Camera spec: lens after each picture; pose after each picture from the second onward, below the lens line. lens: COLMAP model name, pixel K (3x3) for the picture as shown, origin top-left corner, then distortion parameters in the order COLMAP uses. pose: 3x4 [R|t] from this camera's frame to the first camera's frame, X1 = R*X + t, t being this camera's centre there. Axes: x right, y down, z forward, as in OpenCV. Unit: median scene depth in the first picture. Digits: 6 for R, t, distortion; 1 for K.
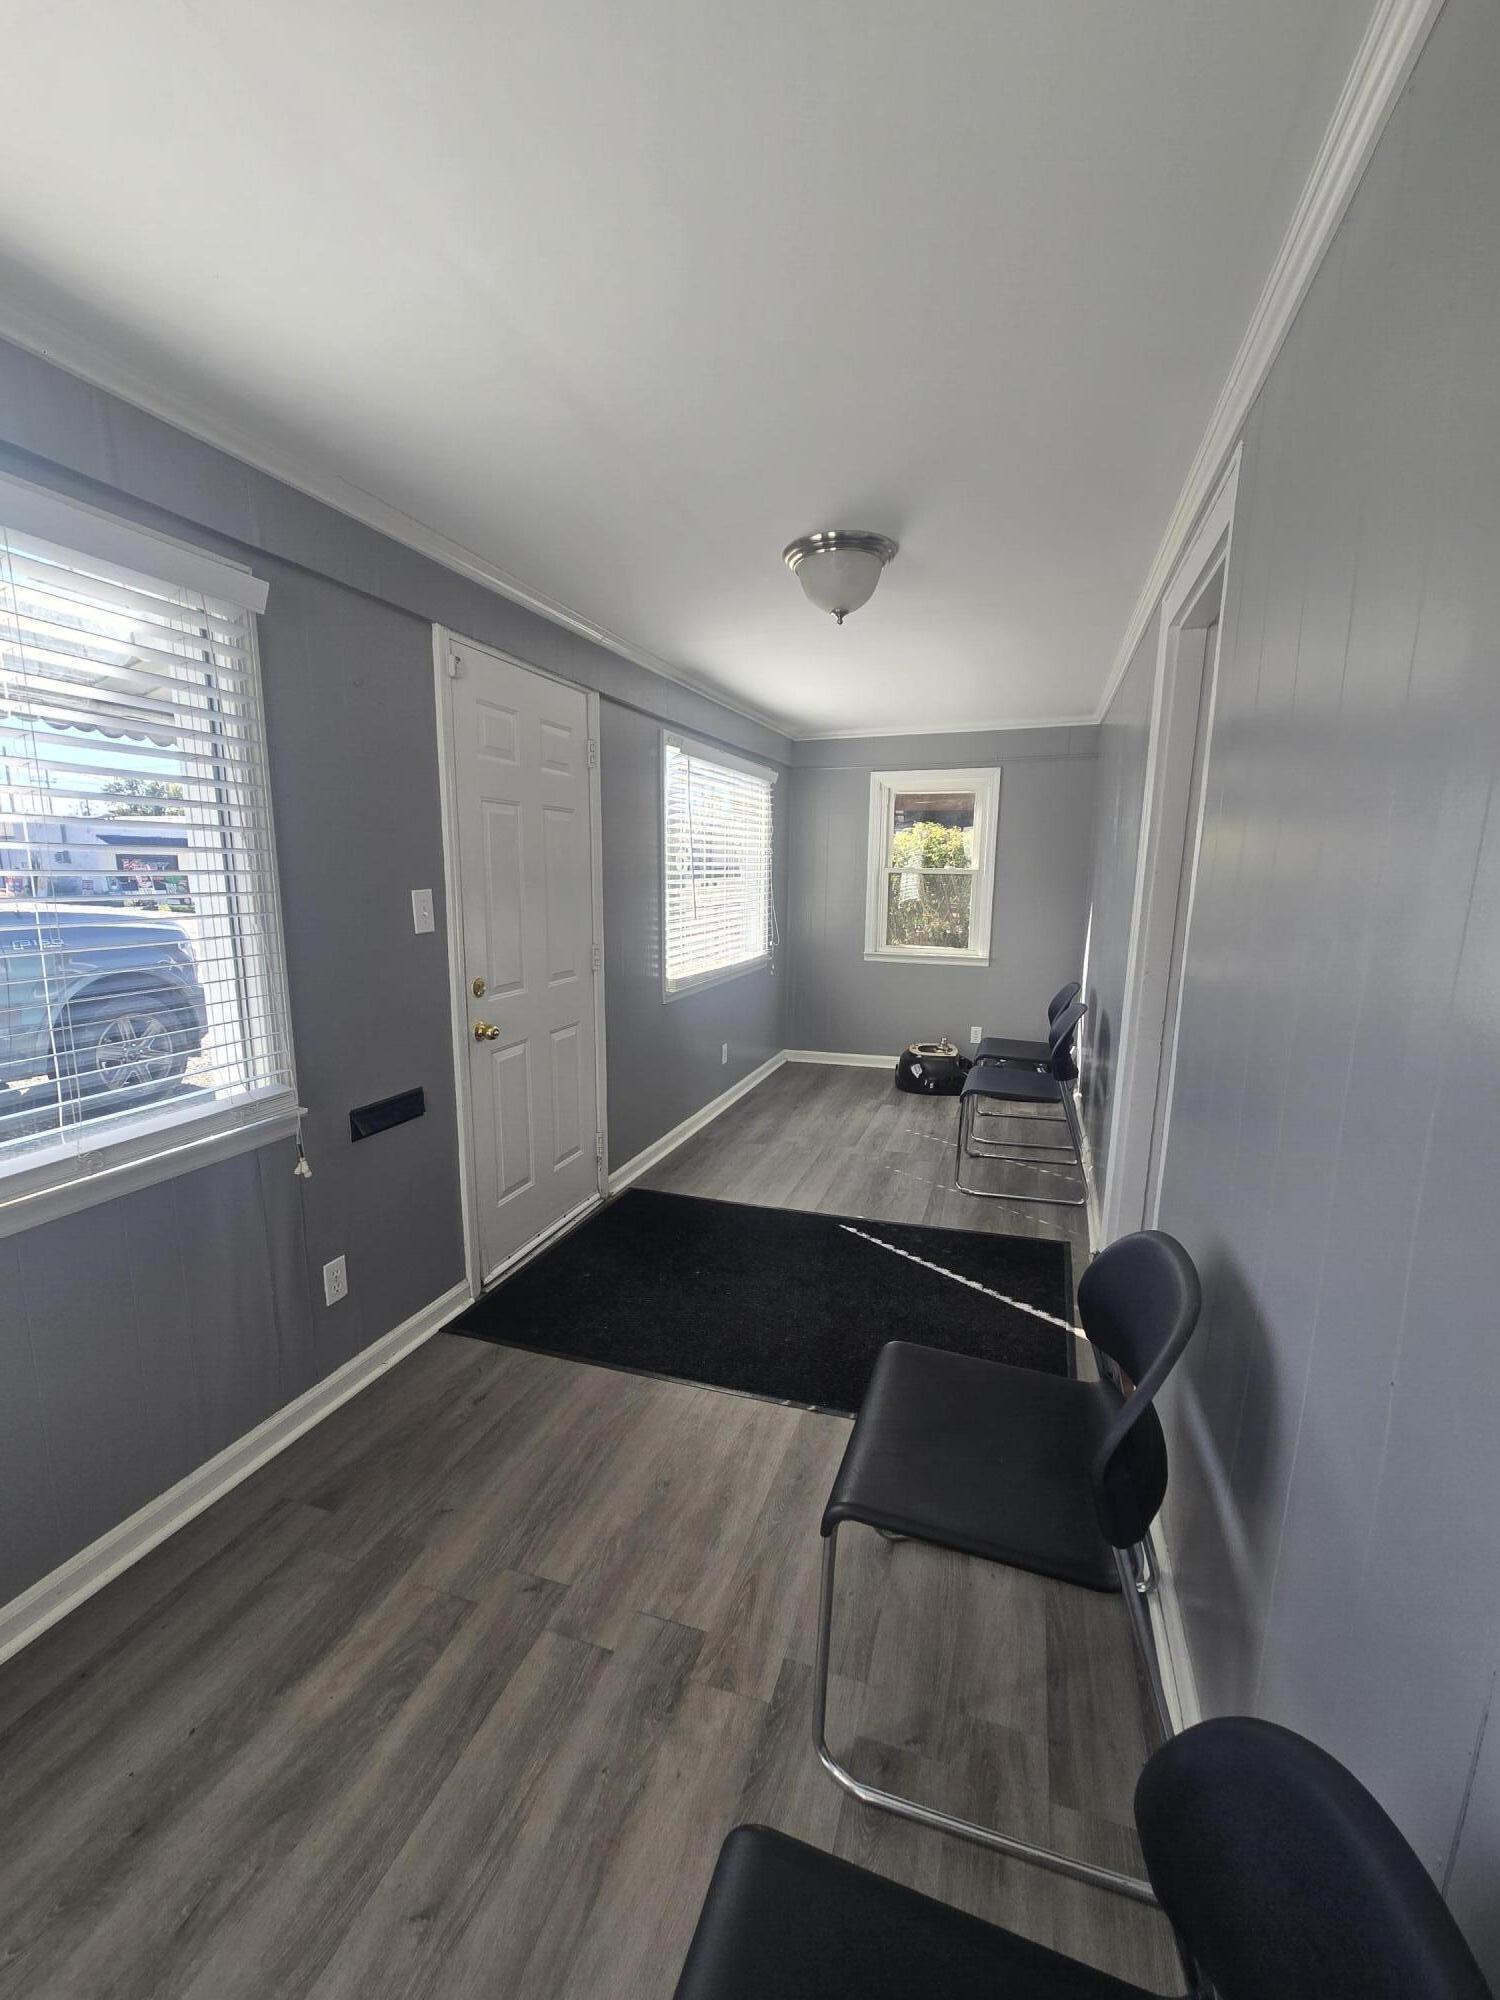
lens RADIAL K [[816.8, 0, 754.5], [0, 816.8, 1007.2], [0, 0, 1]] dist [-0.010616, 0.003961]
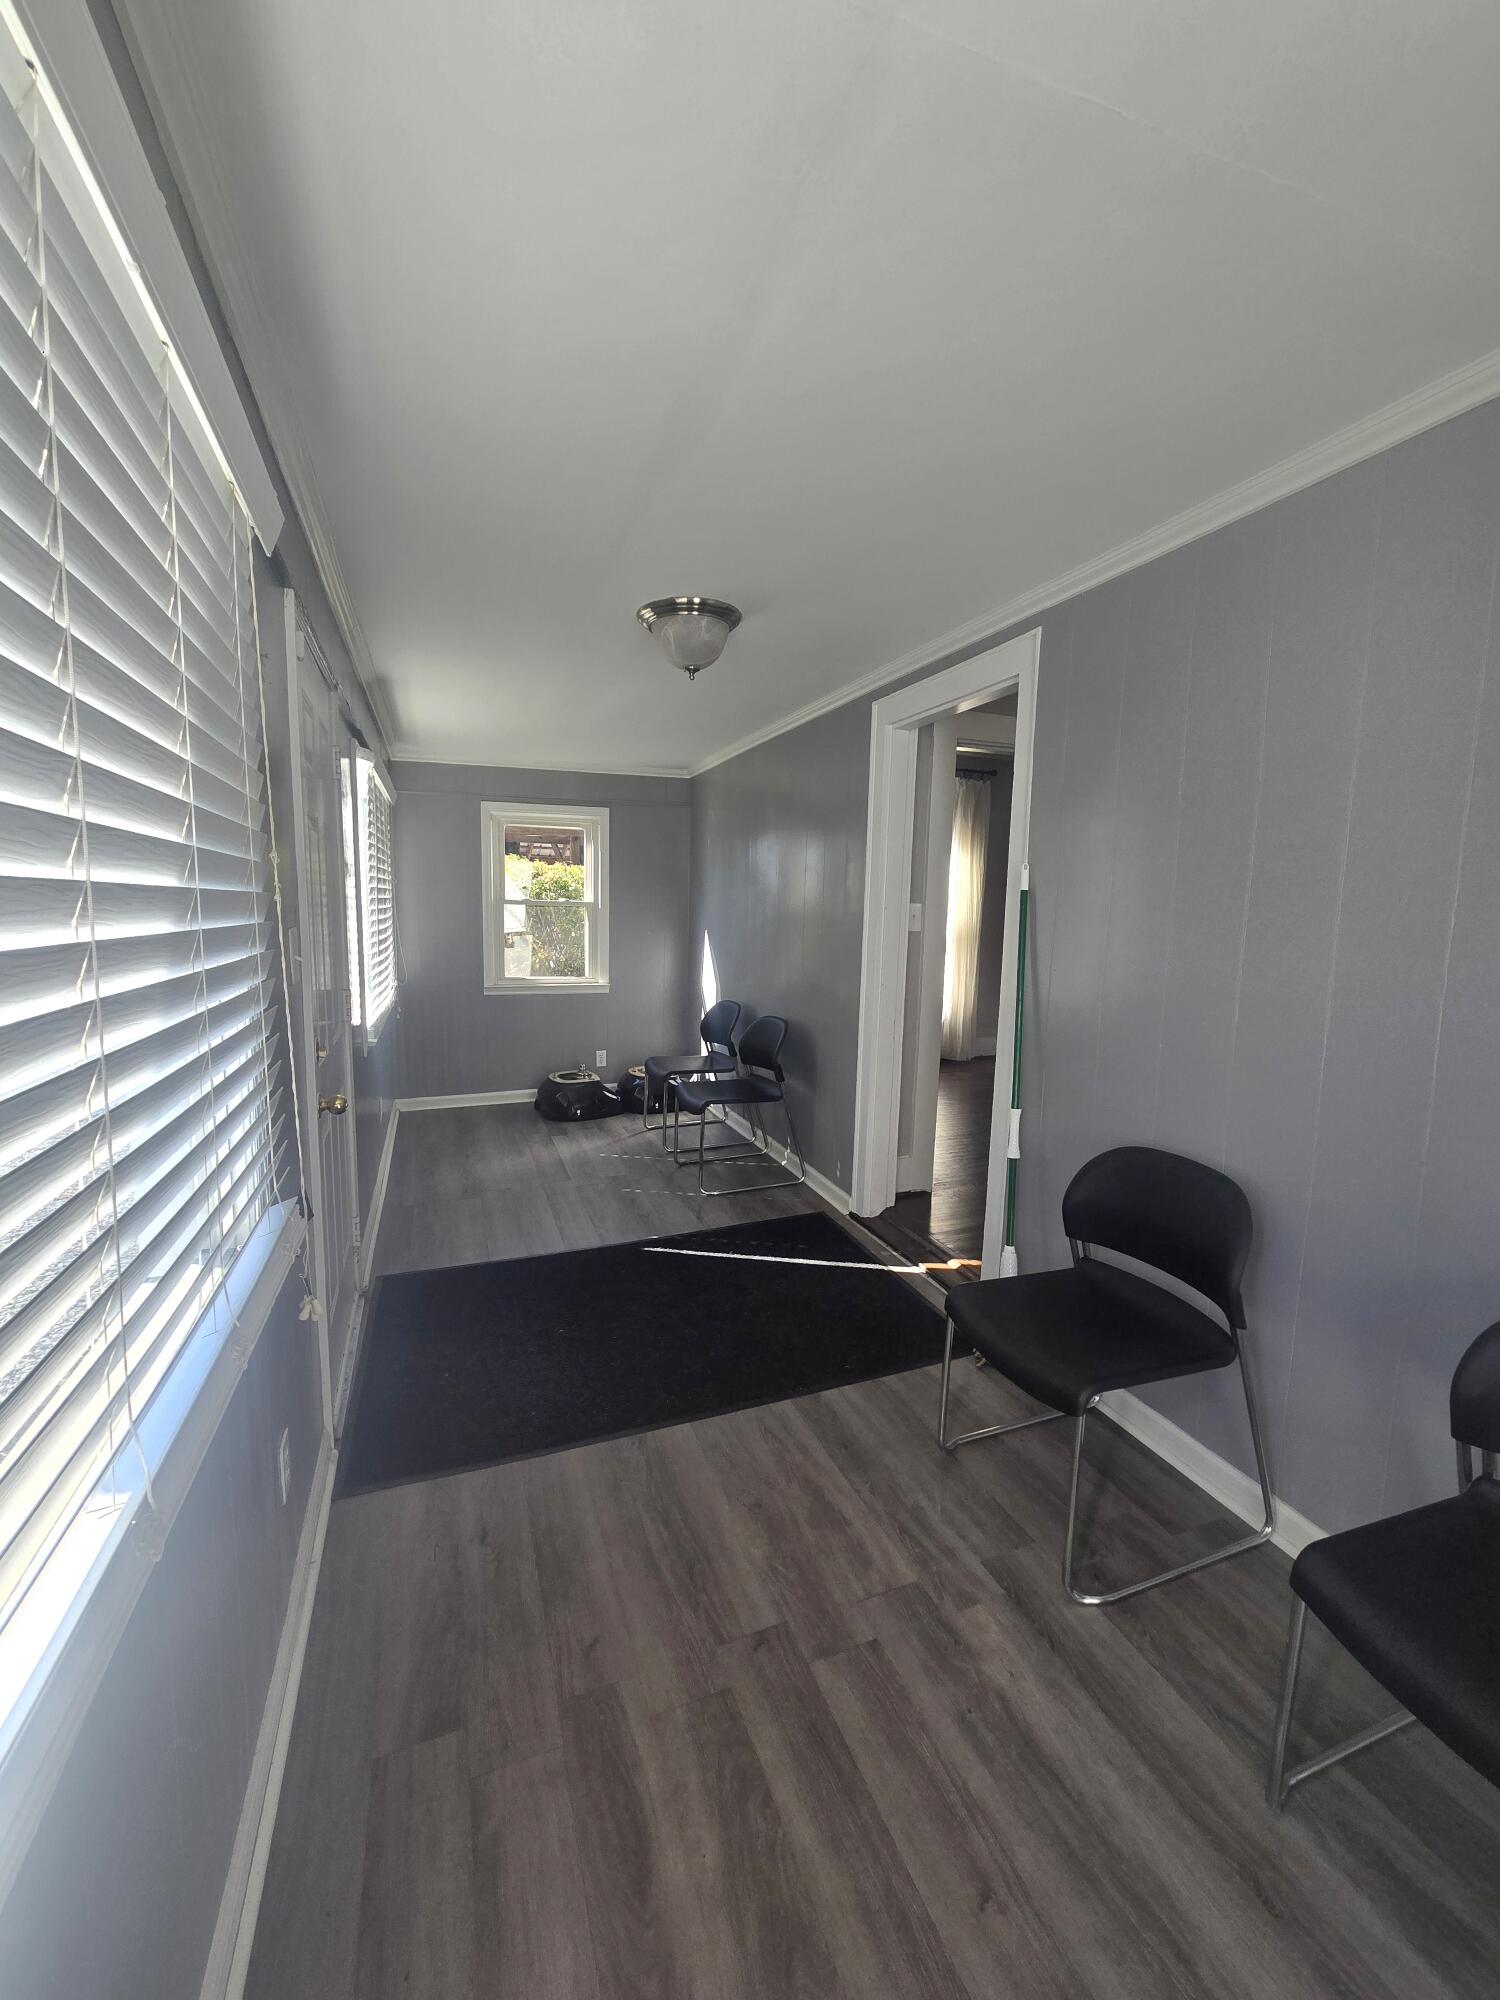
lens RADIAL K [[813.5, 0, 755.1], [0, 813.5, 1006.2], [0, 0, 1]] dist [0.002836, -0.001077]
pose [[0.773554, -0.071092, 0.629730, -0.731942], [0.093981, 0.995569, -0.003053, -0.036241], [-0.626723, 0.061545, 0.776808, 0.175343]]
